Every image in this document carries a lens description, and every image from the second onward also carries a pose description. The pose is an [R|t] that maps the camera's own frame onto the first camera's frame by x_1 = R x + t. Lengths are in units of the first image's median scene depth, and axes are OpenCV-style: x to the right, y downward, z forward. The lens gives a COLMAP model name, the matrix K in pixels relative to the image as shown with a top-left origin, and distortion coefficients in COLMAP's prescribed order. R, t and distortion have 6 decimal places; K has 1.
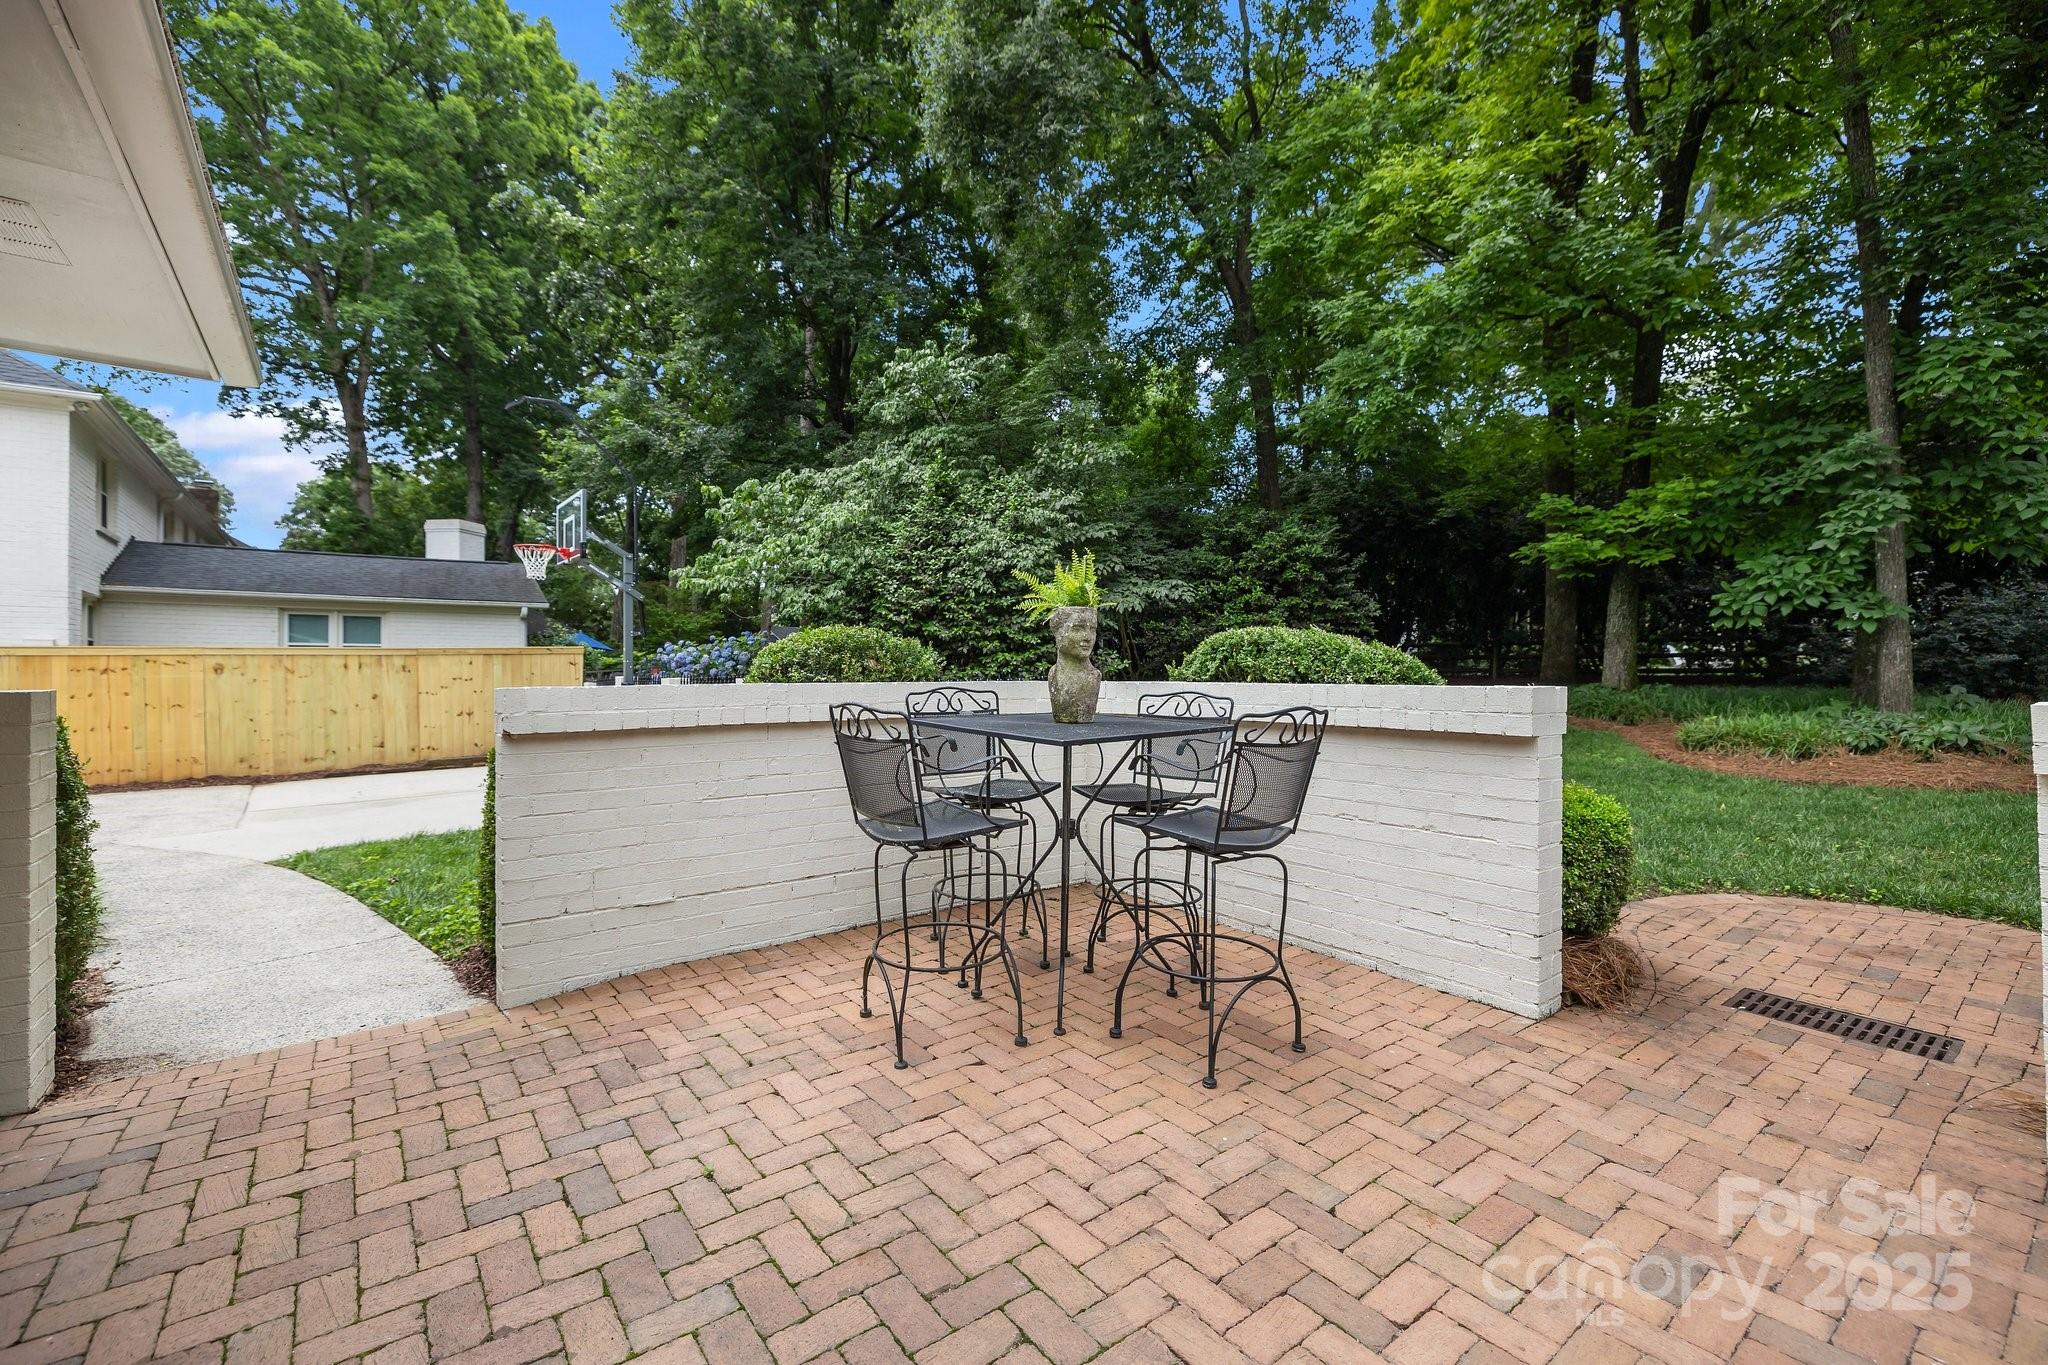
lens RADIAL K [[874.1, 0, 1005.7], [0, 874.1, 647.3], [0, 0, 1]] dist [-0.001373, 0.000014]
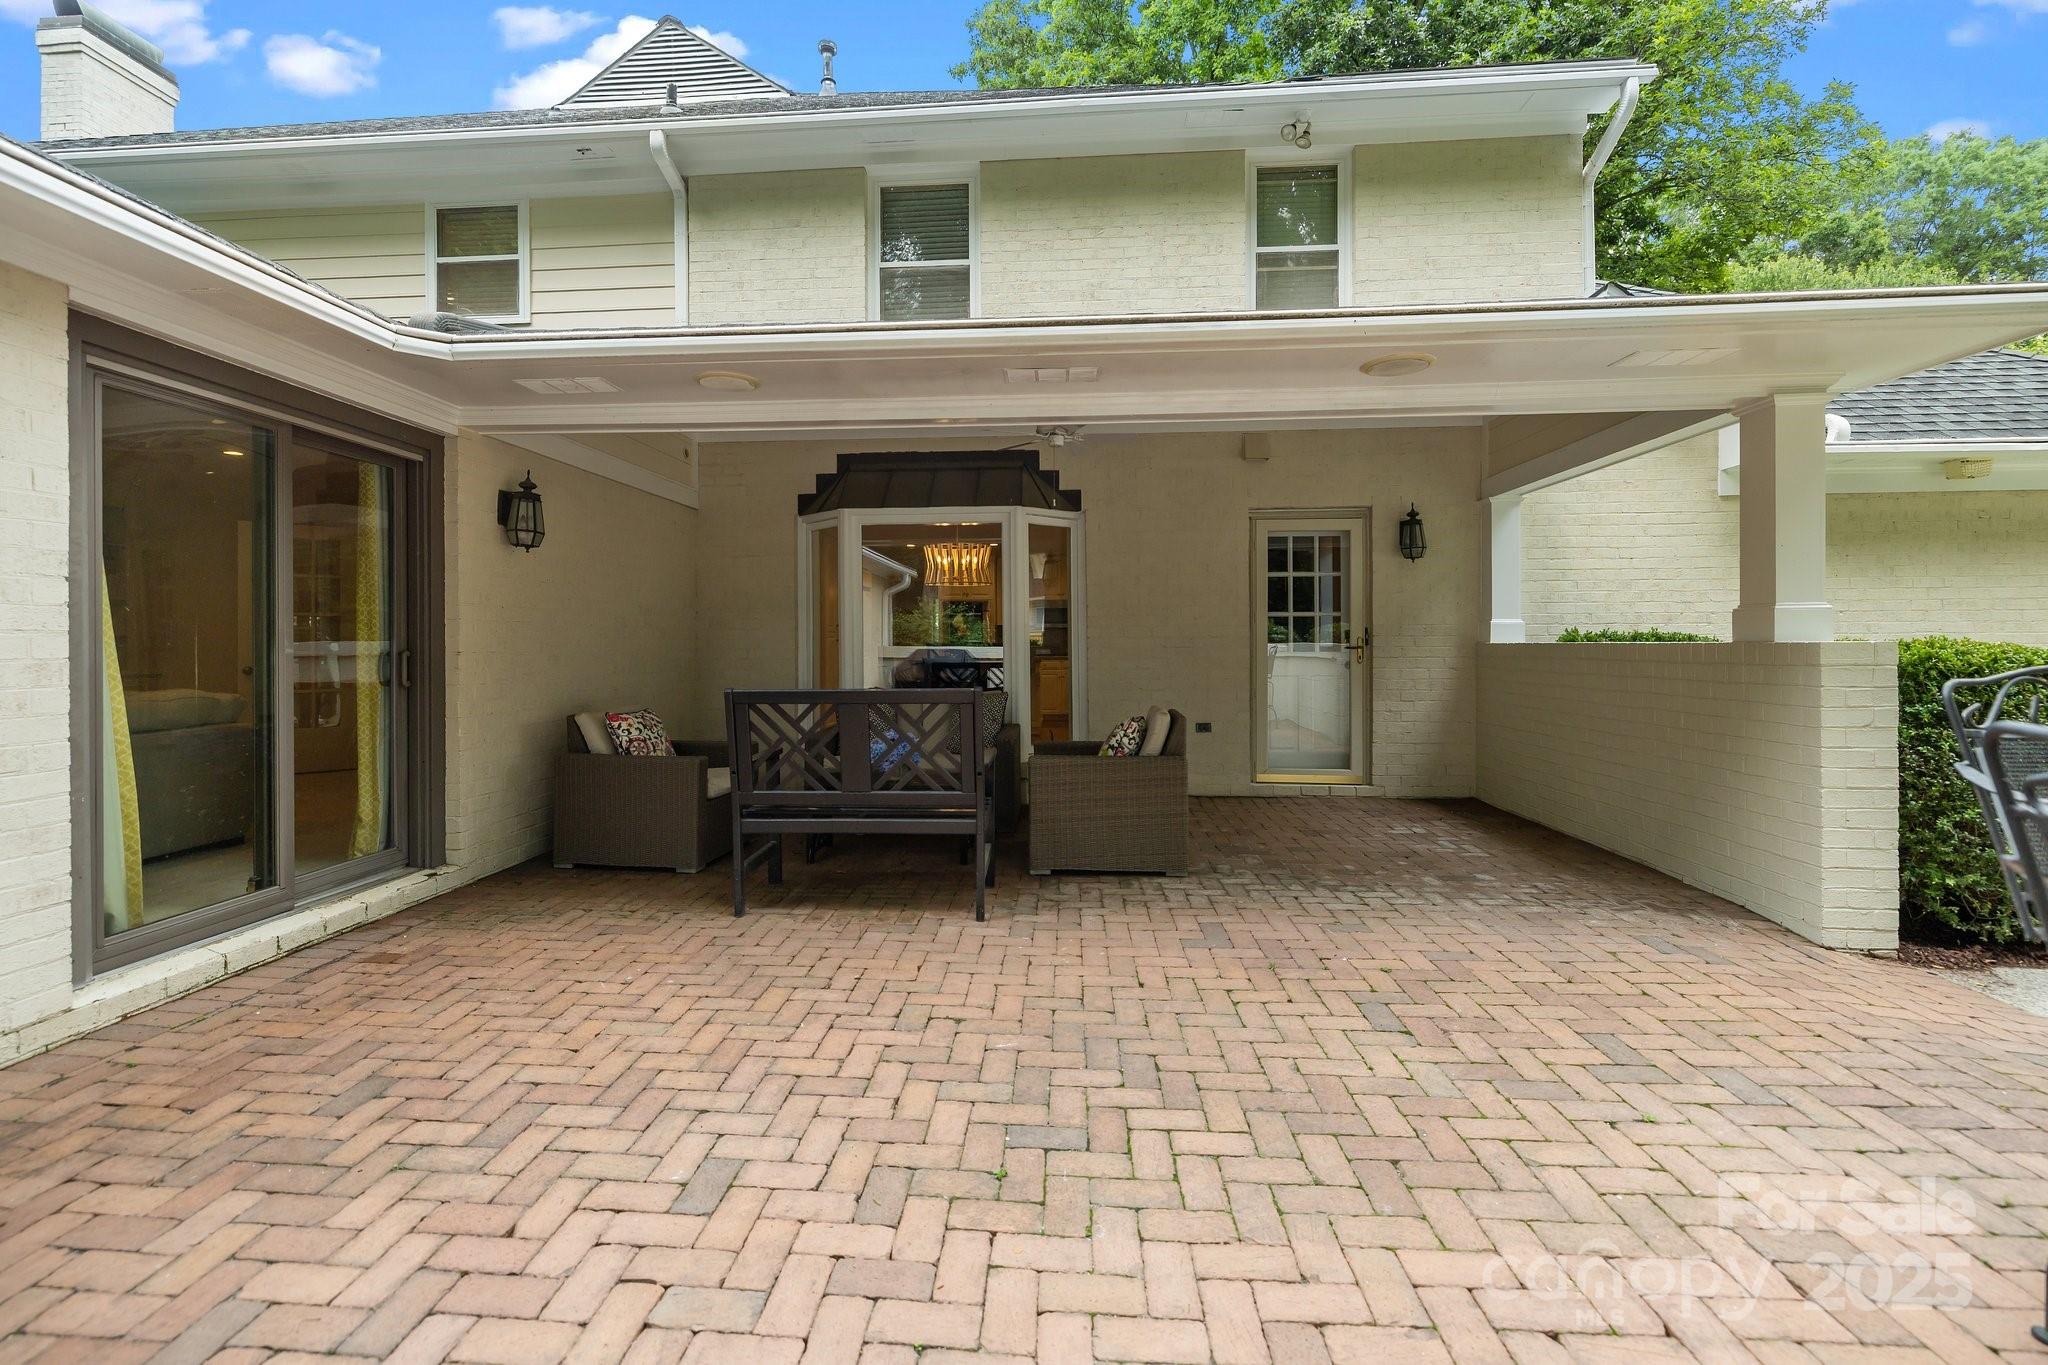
lens RADIAL K [[874.1, 0, 1005.7], [0, 874.1, 647.3], [0, 0, 1]] dist [-0.001373, 0.000014]
pose [[-0.653120, 0.008402, -0.757208, 0.793984], [0.027757, 0.999532, -0.012851, 0.046471], [0.756746, -0.029411, -0.653047, 0.986316]]
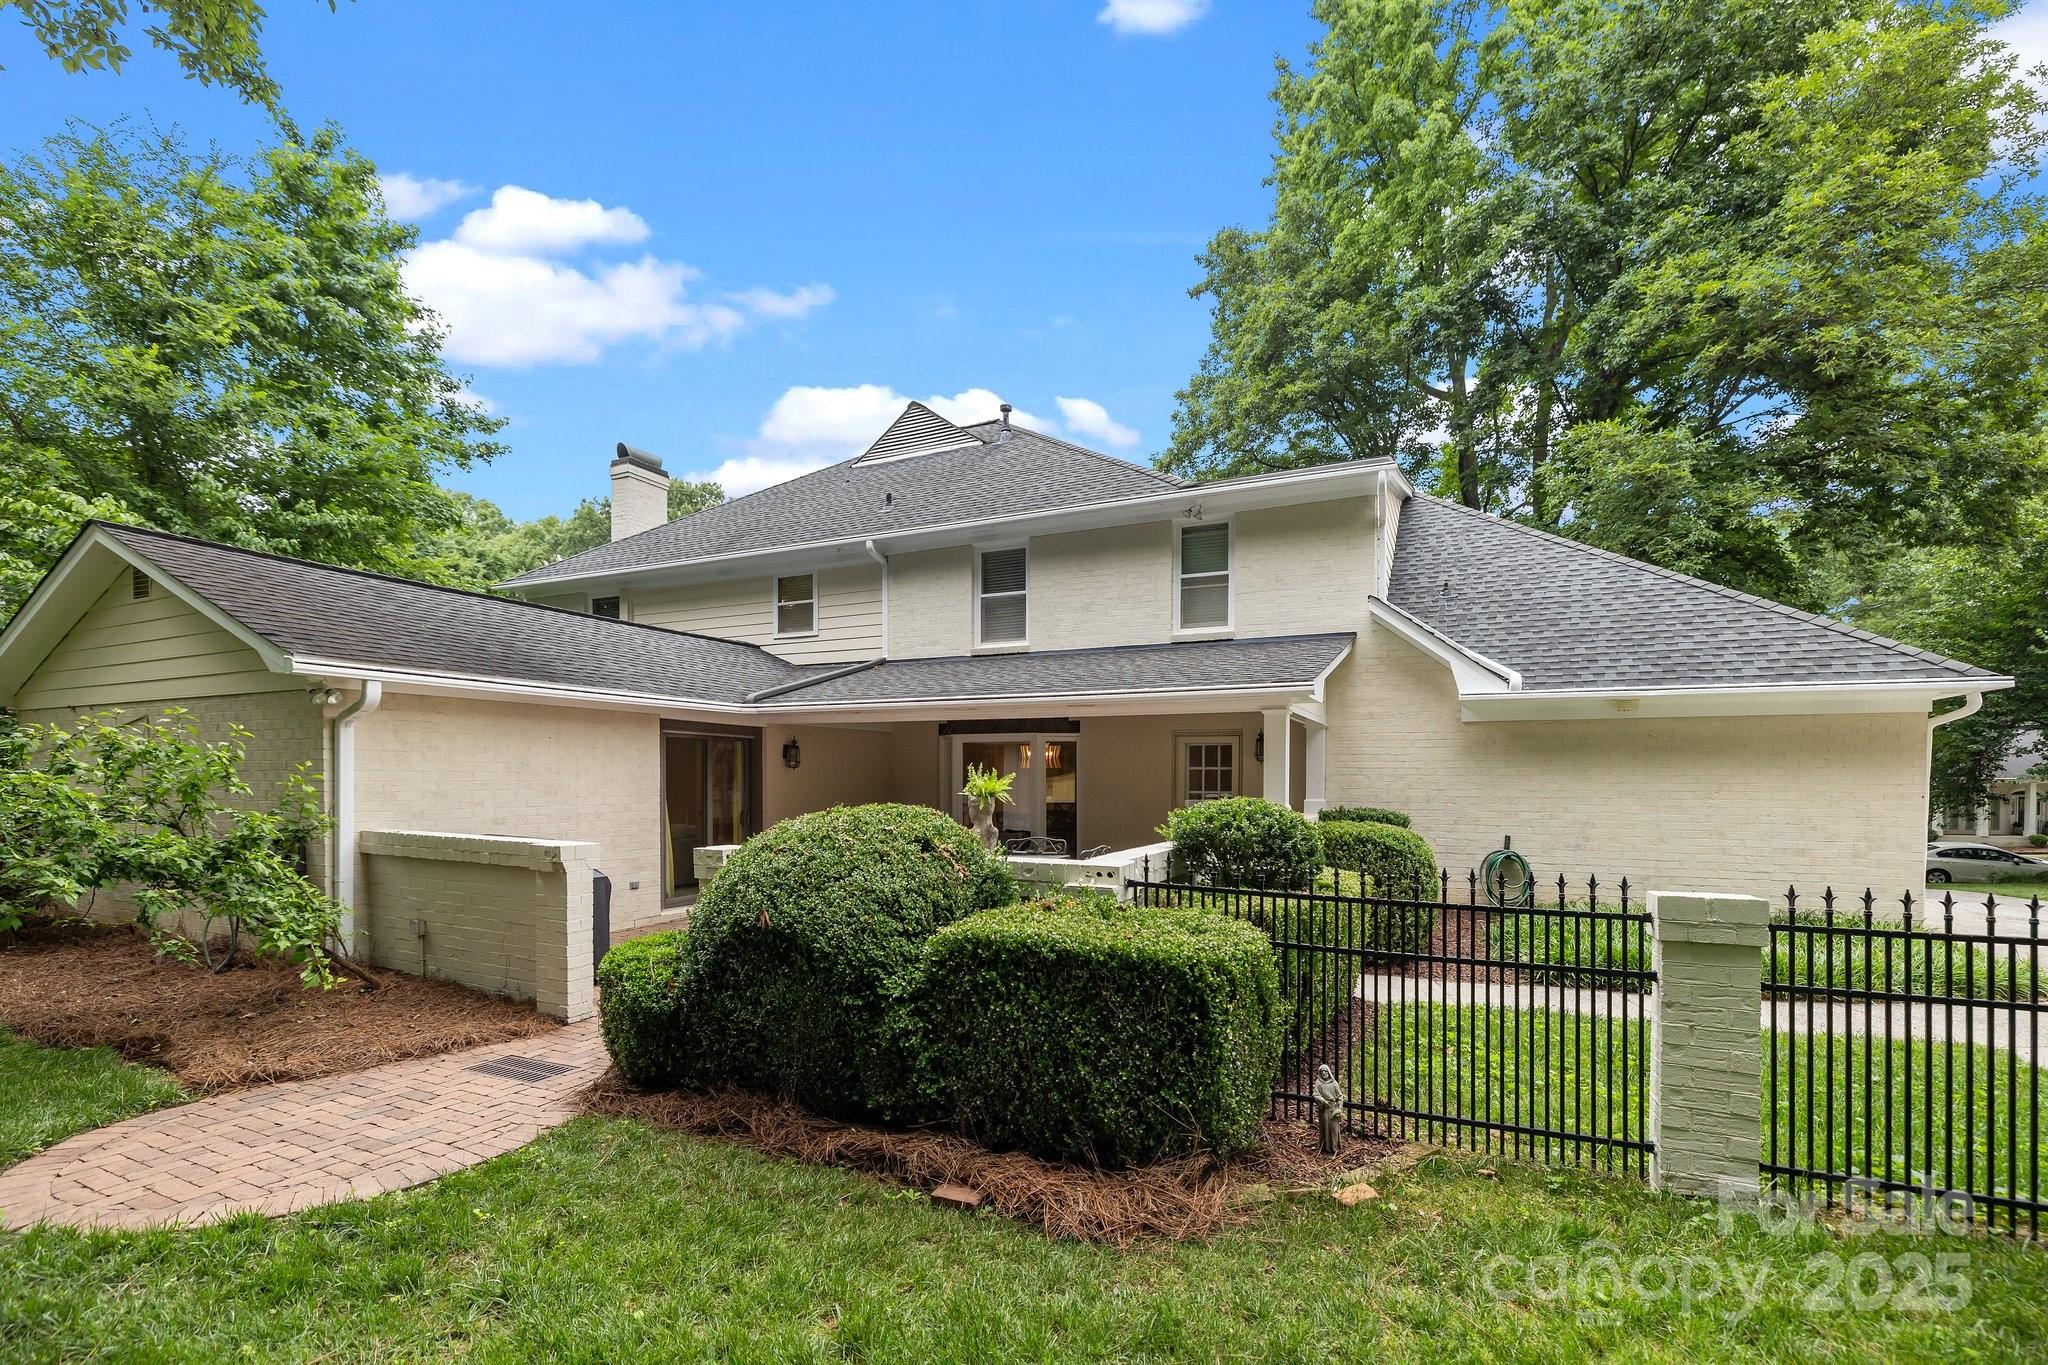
lens RADIAL K [[894.9, 0, 1019.9], [0, 894.9, 786.7], [0, 0, 1]] dist [-0.000179, -0.000078]
pose [[-0.882524, 0.003559, -0.470254, 1.178660], [0.011491, 0.999836, -0.013998, -0.045922], [0.470127, -0.017757, -0.882420, 3.593669]]
